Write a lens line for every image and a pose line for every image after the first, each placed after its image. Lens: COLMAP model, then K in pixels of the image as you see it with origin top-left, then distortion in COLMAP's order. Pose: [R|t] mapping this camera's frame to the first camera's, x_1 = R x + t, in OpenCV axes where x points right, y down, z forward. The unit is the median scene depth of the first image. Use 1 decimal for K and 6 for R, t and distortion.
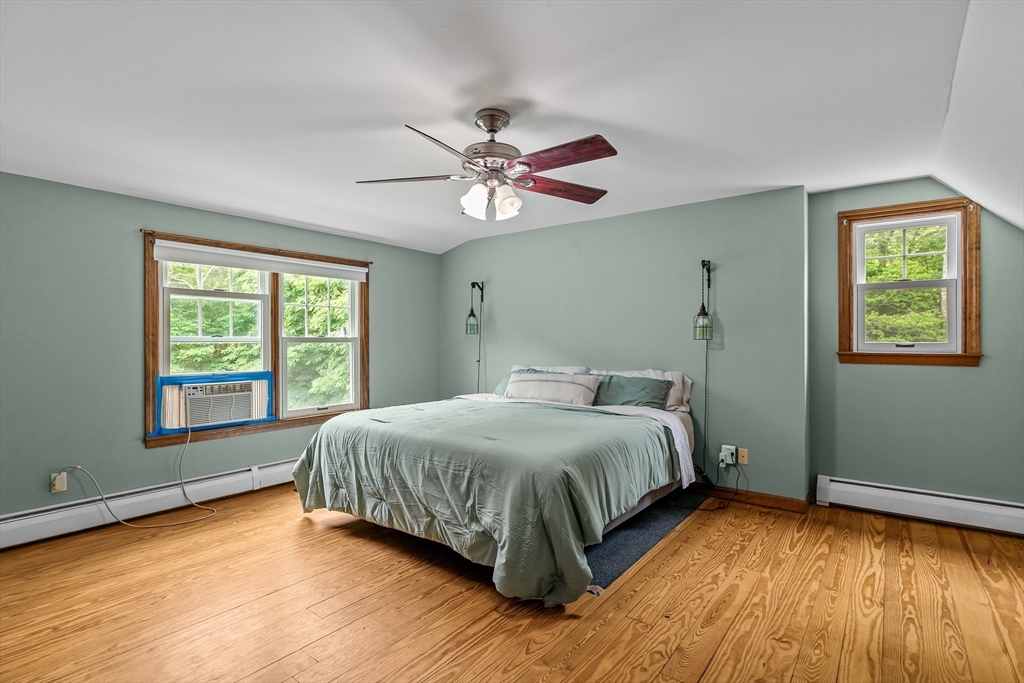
lens RADIAL K [[508.7, 0, 508.8], [0, 508.7, 340.0], [0, 0, 1]] dist [-0.004309, 0.000068]
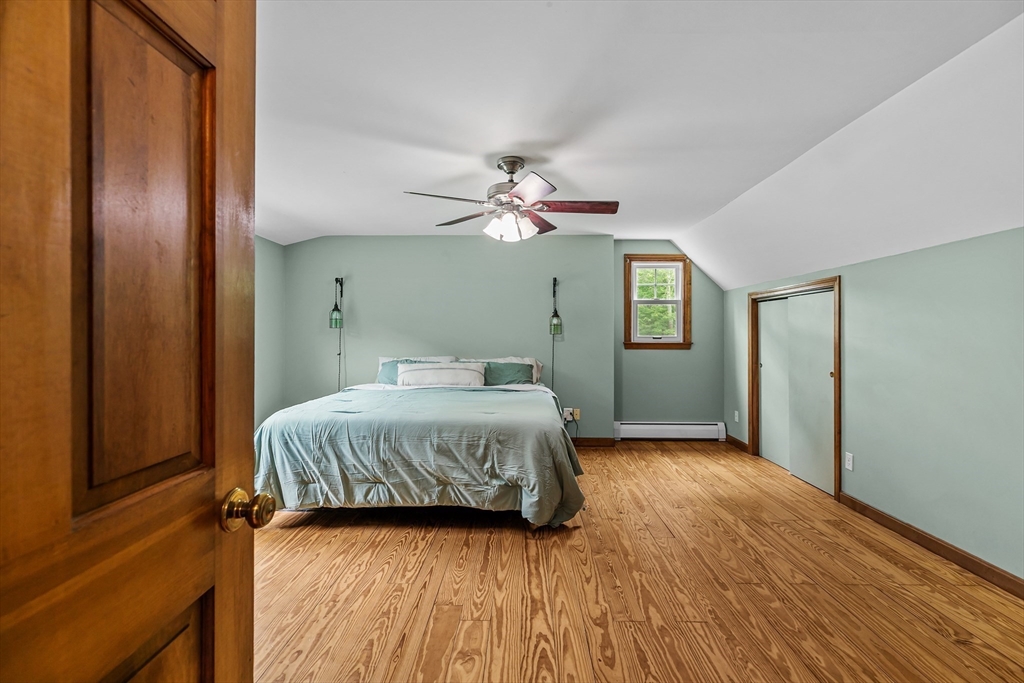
lens RADIAL K [[467.0, 0, 523.2], [0, 467.0, 331.3], [0, 0, 1]] dist [0.002246, 0.000201]
pose [[0.801898, 0.005575, 0.597436, -0.616680], [-0.001999, 0.999976, -0.006648, 0.000324], [-0.597458, 0.004137, 0.801889, 0.024516]]
